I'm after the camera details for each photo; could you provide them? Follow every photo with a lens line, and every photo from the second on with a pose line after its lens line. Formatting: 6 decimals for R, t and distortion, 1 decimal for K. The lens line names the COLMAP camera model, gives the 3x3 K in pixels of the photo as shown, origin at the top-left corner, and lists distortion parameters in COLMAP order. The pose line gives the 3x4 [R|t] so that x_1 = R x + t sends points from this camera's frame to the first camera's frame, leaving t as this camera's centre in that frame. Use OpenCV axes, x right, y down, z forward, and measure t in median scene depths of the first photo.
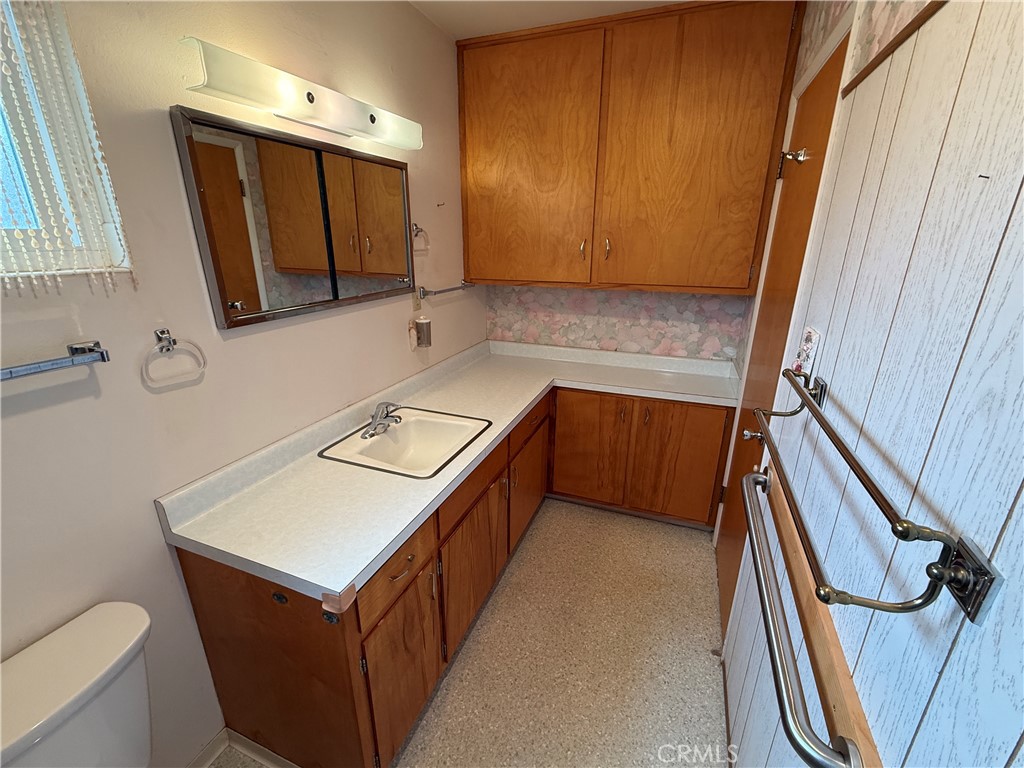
lens RADIAL K [[438.1, 0, 510.9], [0, 438.1, 384.4], [0, 0, 1]] dist [-0.000589, 0.000034]
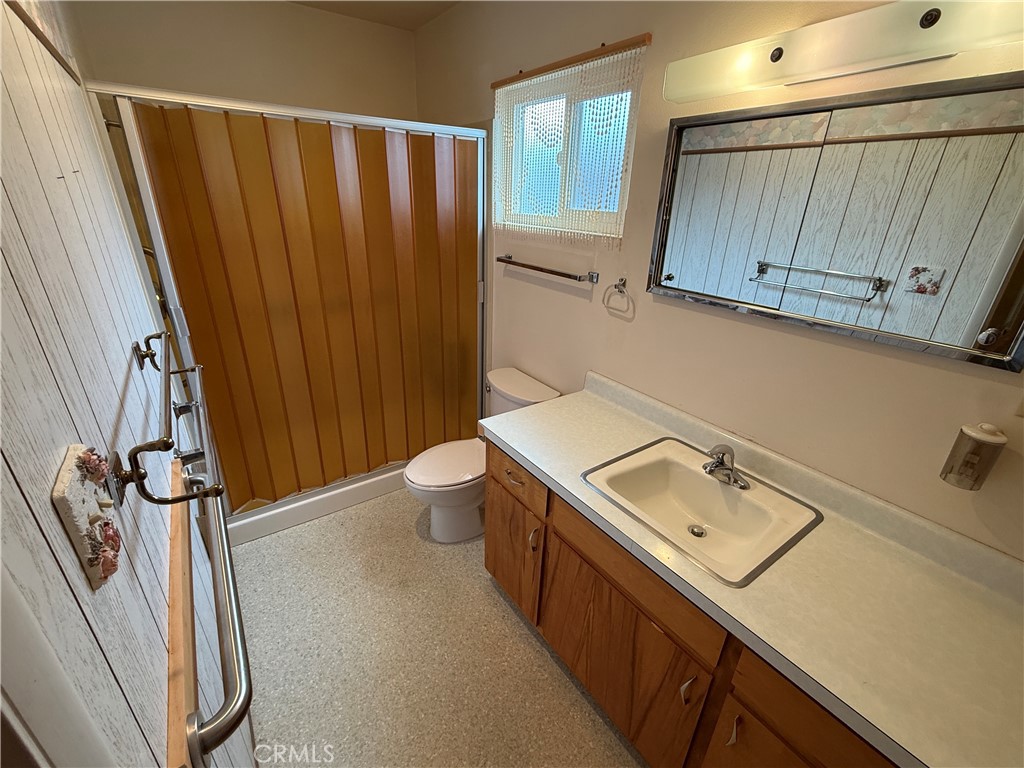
lens RADIAL K [[438.1, 0, 508.8], [0, 438.1, 384.9], [0, 0, 1]] dist [-0.000589, 0.000034]
pose [[-0.545858, 0.313107, -0.777176, 0.597240], [-0.295088, 0.796286, 0.528064, -0.417016], [0.784195, 0.517584, -0.342264, 1.121791]]
